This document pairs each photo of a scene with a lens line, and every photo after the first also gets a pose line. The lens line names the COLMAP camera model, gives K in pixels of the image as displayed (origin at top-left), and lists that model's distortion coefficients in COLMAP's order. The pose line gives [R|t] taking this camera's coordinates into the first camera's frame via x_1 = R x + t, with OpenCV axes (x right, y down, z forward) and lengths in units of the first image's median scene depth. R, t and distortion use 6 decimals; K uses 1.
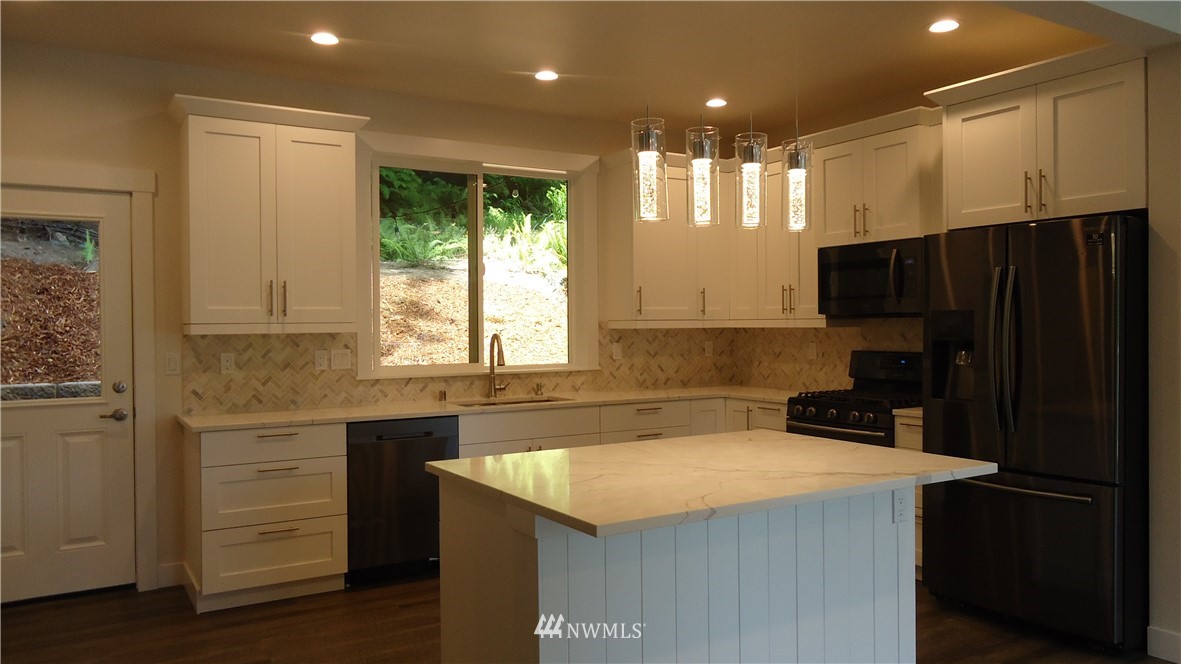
lens RADIAL K [[862.4, 0, 590.5], [0, 862.4, 332.0], [0, 0, 1]] dist [-0.003936, -0.000434]
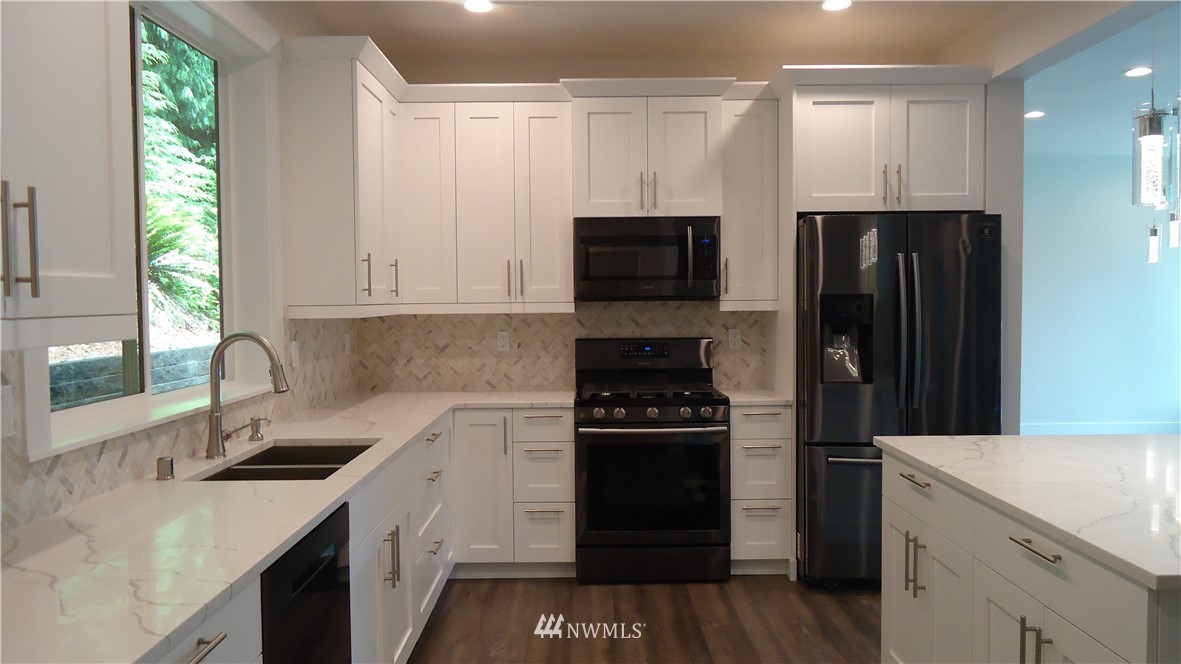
lens RADIAL K [[862.4, 0, 590.5], [0, 862.4, 332.0], [0, 0, 1]] dist [-0.003936, -0.000434]
pose [[0.518535, -0.031452, 0.854478, -0.450249], [0.013884, 0.999501, 0.028365, -0.010208], [-0.854944, -0.002845, 0.518713, 0.561930]]
